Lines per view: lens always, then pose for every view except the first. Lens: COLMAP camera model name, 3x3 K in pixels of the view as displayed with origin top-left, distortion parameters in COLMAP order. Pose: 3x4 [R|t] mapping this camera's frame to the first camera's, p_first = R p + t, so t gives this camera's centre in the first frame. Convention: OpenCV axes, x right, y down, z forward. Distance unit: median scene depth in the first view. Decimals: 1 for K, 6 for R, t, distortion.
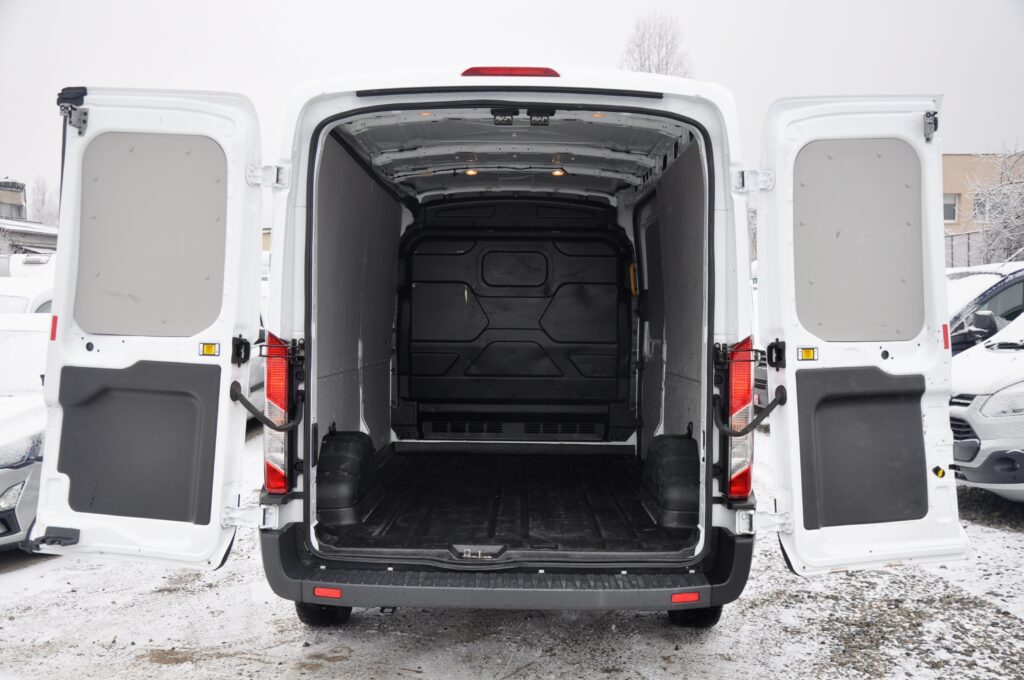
lens RADIAL K [[1025.6, 0, 512.0], [0, 1025.6, 340.0], [0, 0, 1]] dist [0.001020, 0.000460]
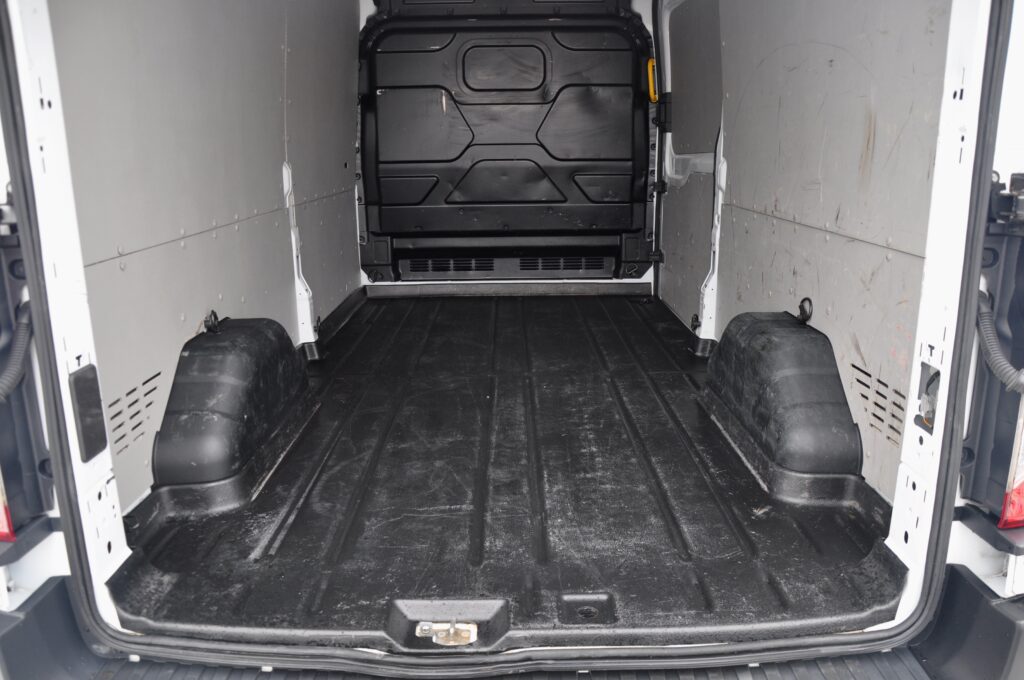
lens RADIAL K [[760.8, 0, 512.0], [0, 760.8, 340.0], [0, 0, 1]] dist [-0.166977, 0.200861]
pose [[0.999666, -0.023637, 0.010478, -0.002379], [0.020453, 0.970864, 0.238756, -0.002592], [-0.015816, -0.238462, 0.971023, 0.386604]]
